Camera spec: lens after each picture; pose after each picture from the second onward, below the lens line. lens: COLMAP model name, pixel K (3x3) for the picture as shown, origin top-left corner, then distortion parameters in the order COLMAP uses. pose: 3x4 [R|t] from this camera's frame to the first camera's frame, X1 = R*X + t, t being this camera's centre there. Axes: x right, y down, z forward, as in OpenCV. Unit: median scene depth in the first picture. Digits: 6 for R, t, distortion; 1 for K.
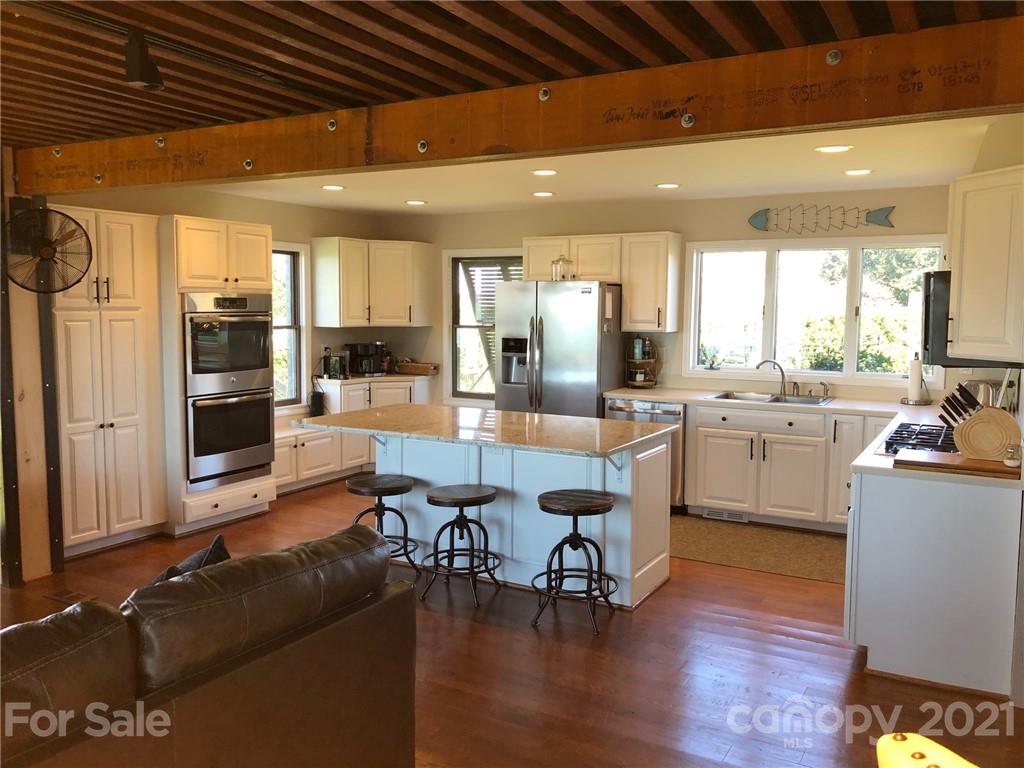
lens RADIAL K [[839.4, 0, 524.2], [0, 839.4, 369.9], [0, 0, 1]] dist [0.025939, -0.022370]
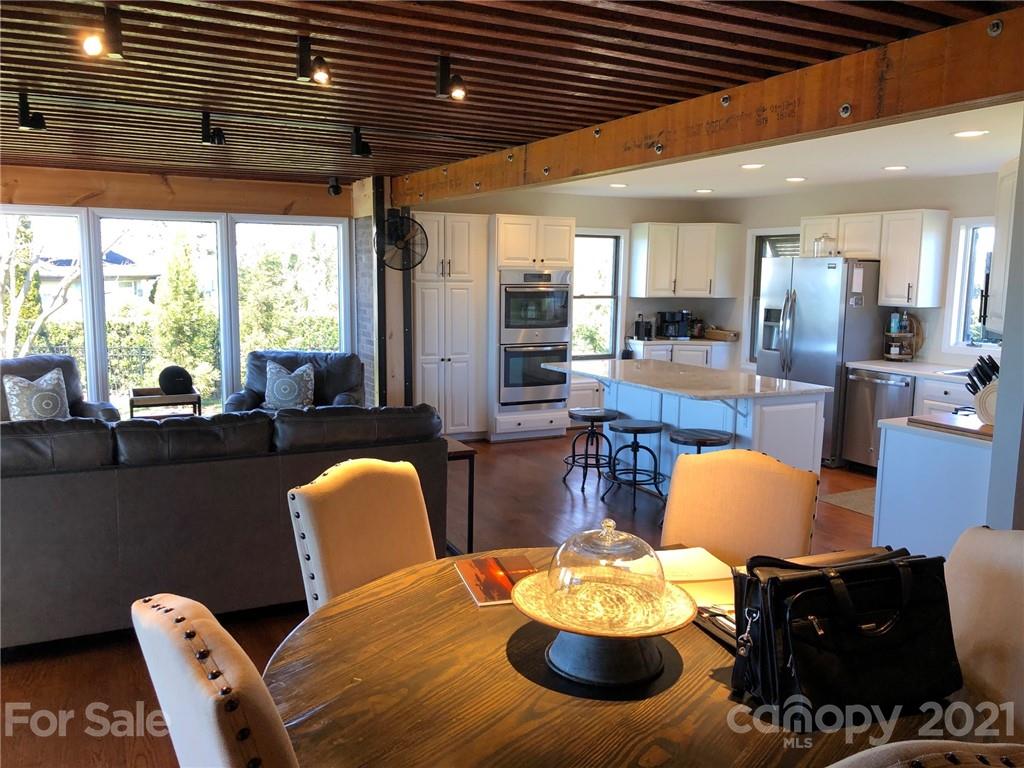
lens RADIAL K [[839.4, 0, 515.9], [0, 839.4, 391.6], [0, 0, 1]] dist [0.025939, -0.022370]
pose [[0.831813, 0.079995, -0.549262, 0.361688], [-0.048398, 0.996244, 0.071799, 0.008092], [0.552943, -0.033140, 0.832560, -0.142600]]
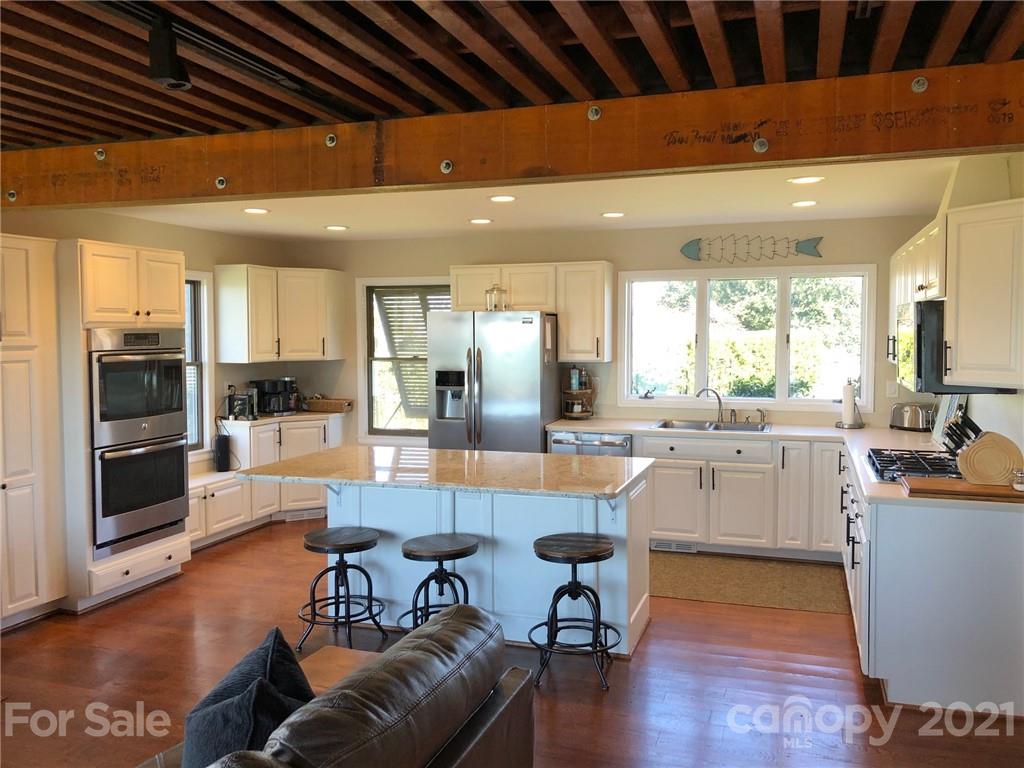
lens RADIAL K [[839.4, 0, 528.9], [0, 839.4, 359.9], [0, 0, 1]] dist [0.025939, -0.022370]
pose [[0.981285, -0.018471, 0.191672, -0.115060], [0.026998, 0.998754, -0.041969, -0.009269], [-0.190658, 0.046358, 0.980561, 0.057585]]
